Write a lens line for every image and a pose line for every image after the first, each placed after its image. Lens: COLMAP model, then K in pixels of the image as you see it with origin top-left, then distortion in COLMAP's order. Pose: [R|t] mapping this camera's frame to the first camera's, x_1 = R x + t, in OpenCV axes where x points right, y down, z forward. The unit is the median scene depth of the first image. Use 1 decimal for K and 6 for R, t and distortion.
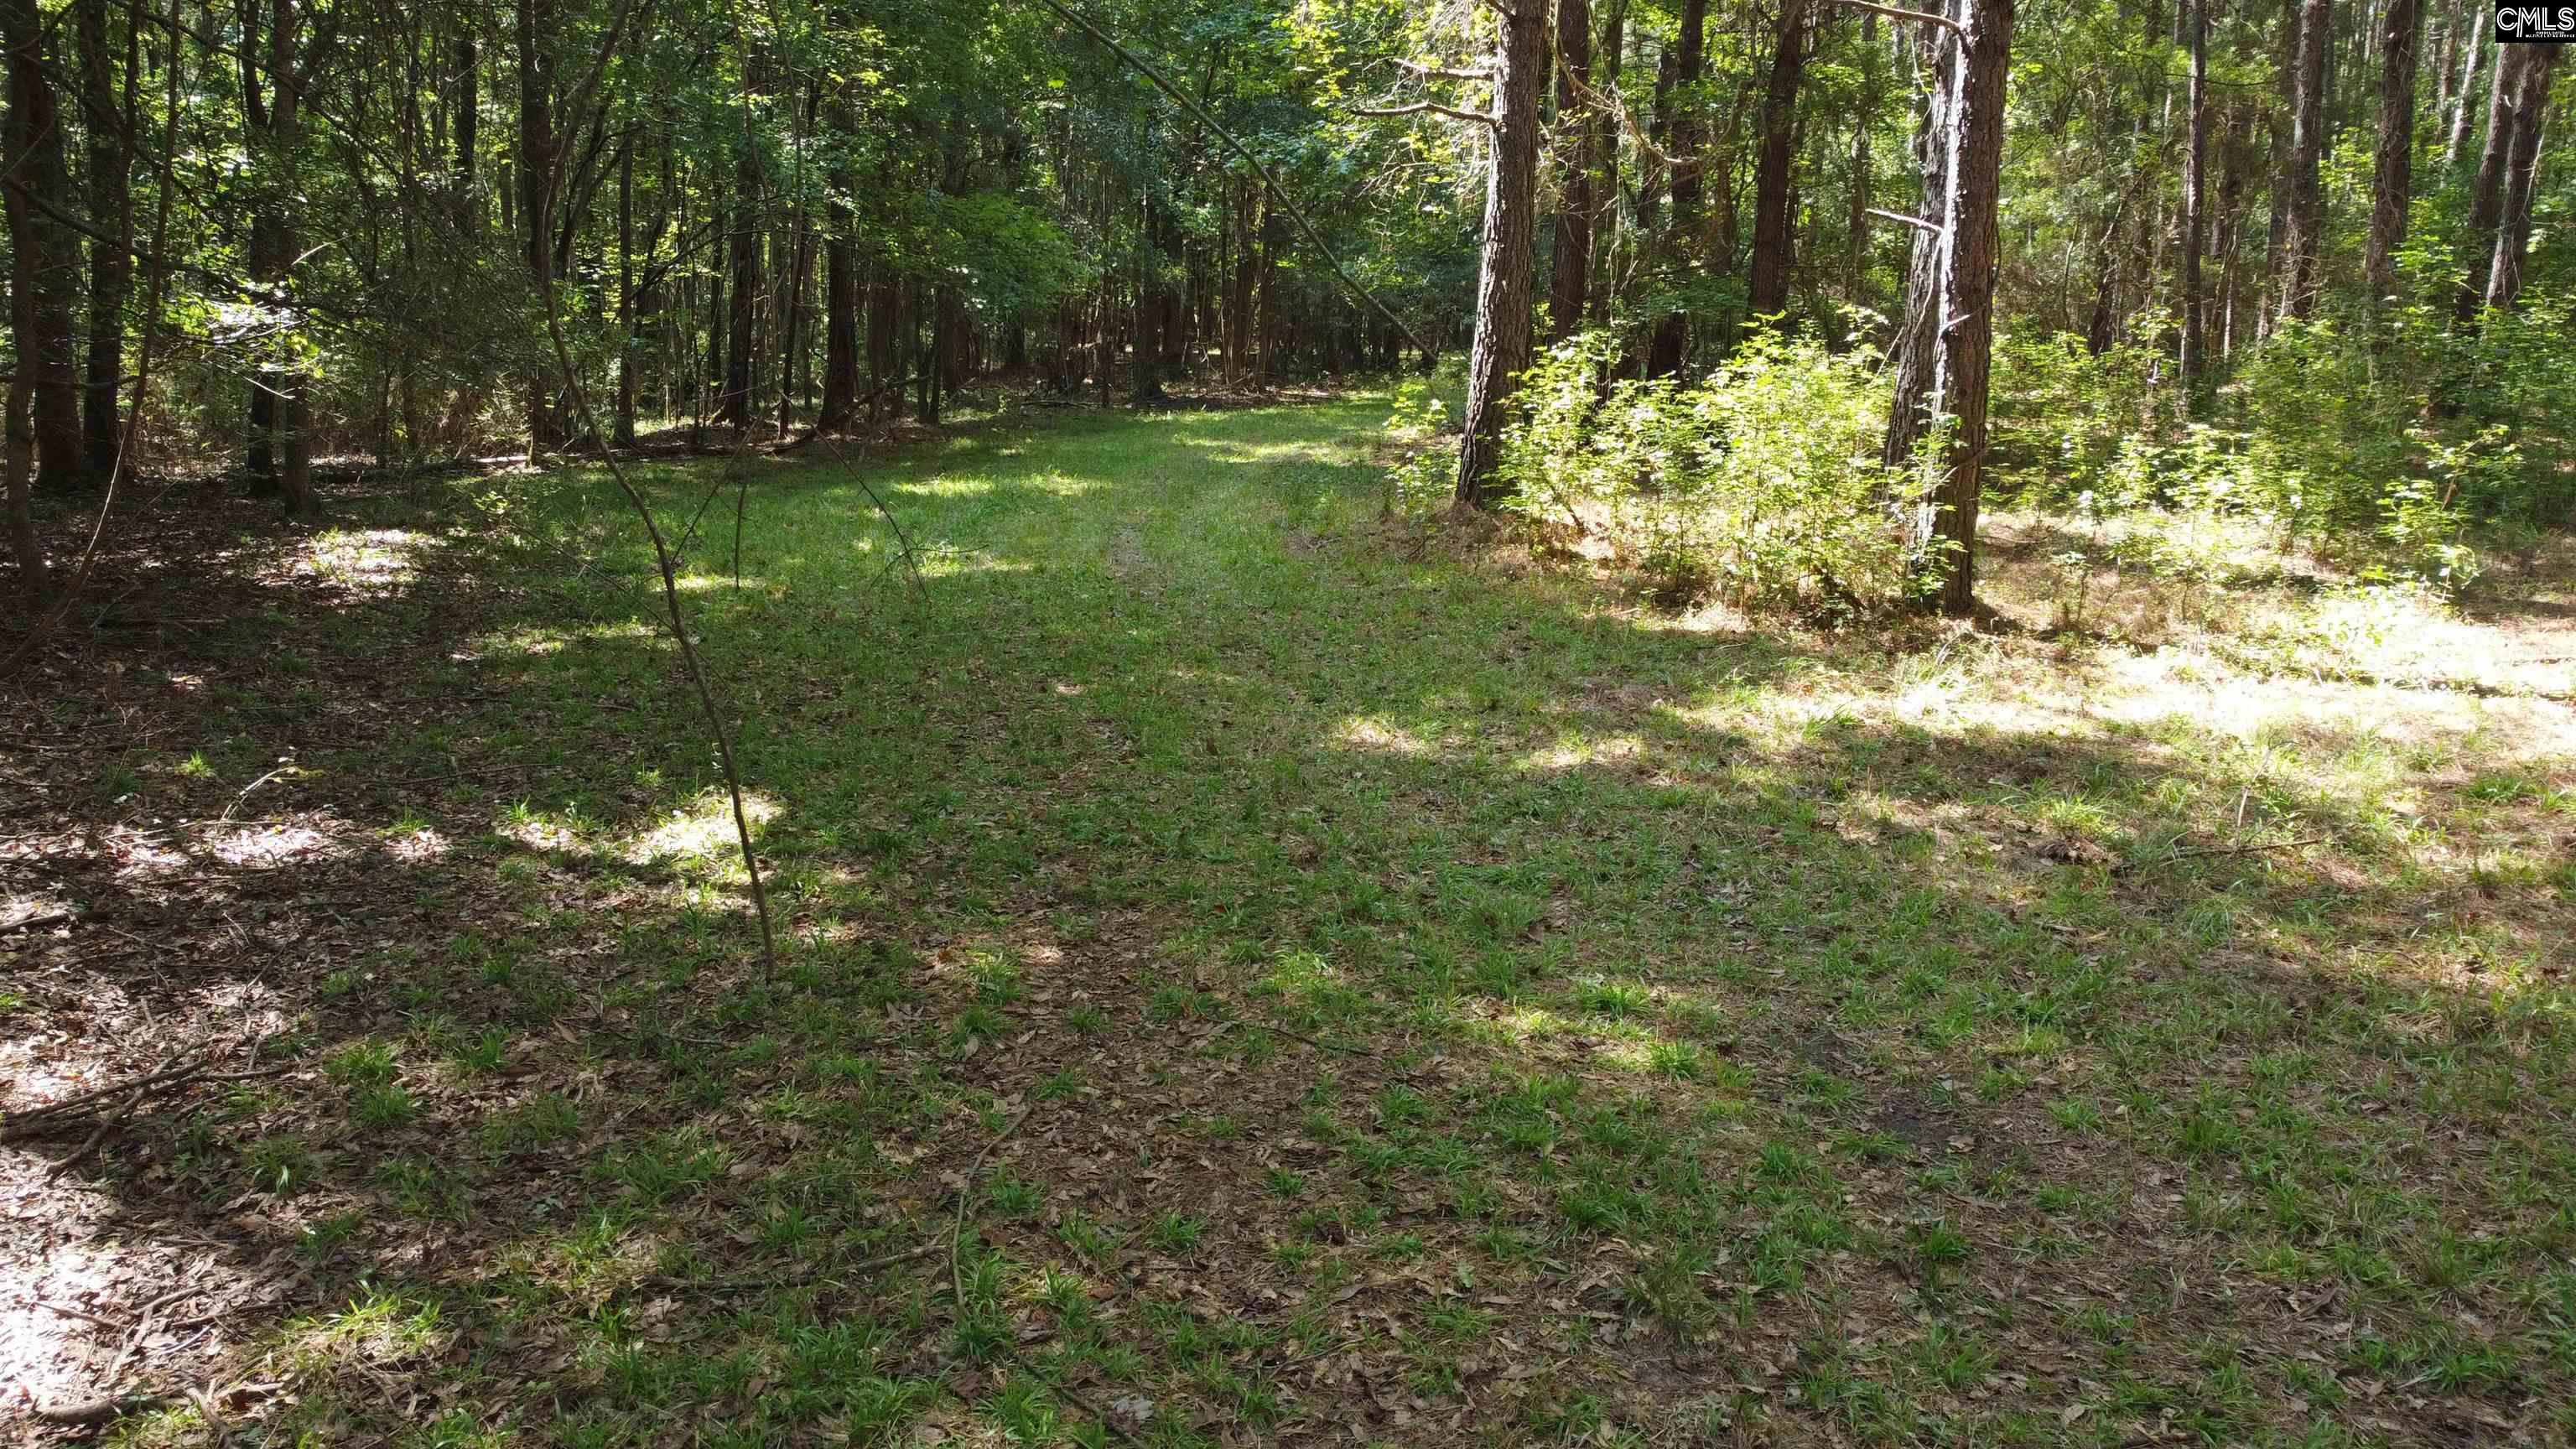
lens RADIAL K [[2122.3, 0, 1288.0], [0, 2122.3, 724.5], [0, 0, 1]] dist [-0.001487, -0.000186]
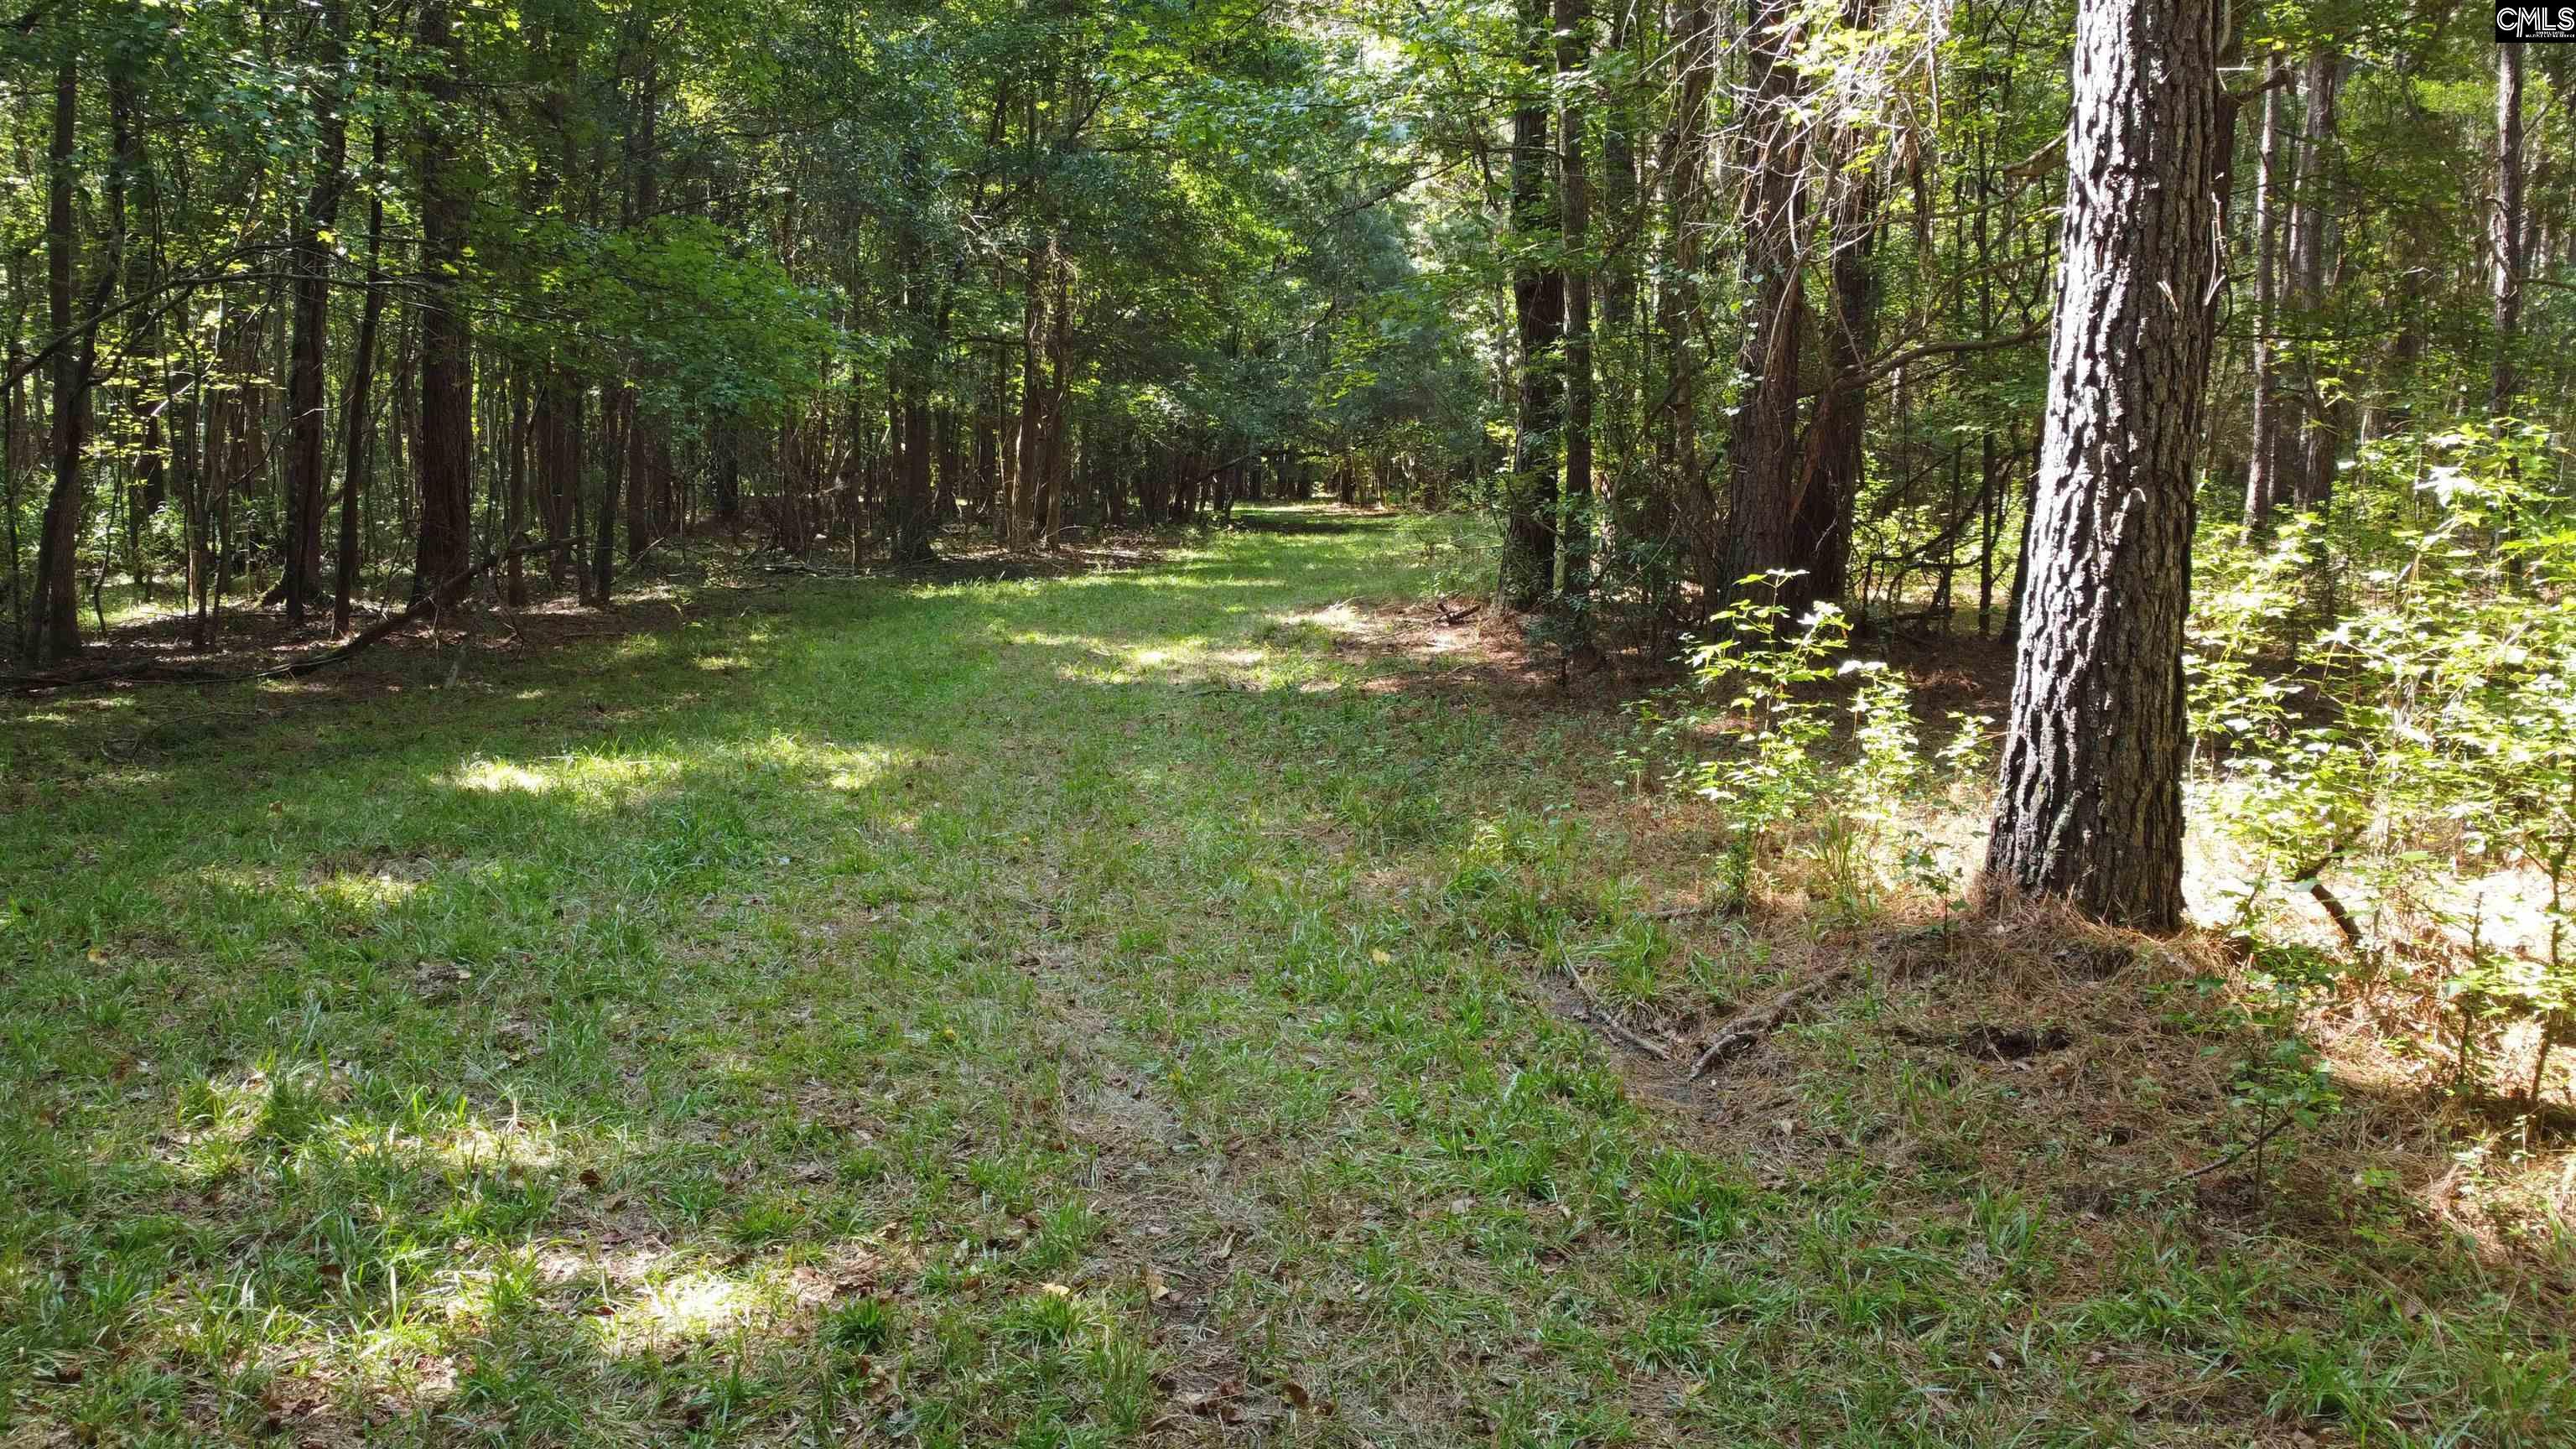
lens RADIAL K [[2122.3, 0, 1288.0], [0, 2122.3, 724.5], [0, 0, 1]] dist [-0.001487, -0.000186]
pose [[0.991155, -0.011873, 0.132174, -0.048244], [0.021173, 0.997380, -0.069179, -0.060378], [-0.131006, 0.071366, 0.988810, 0.356976]]
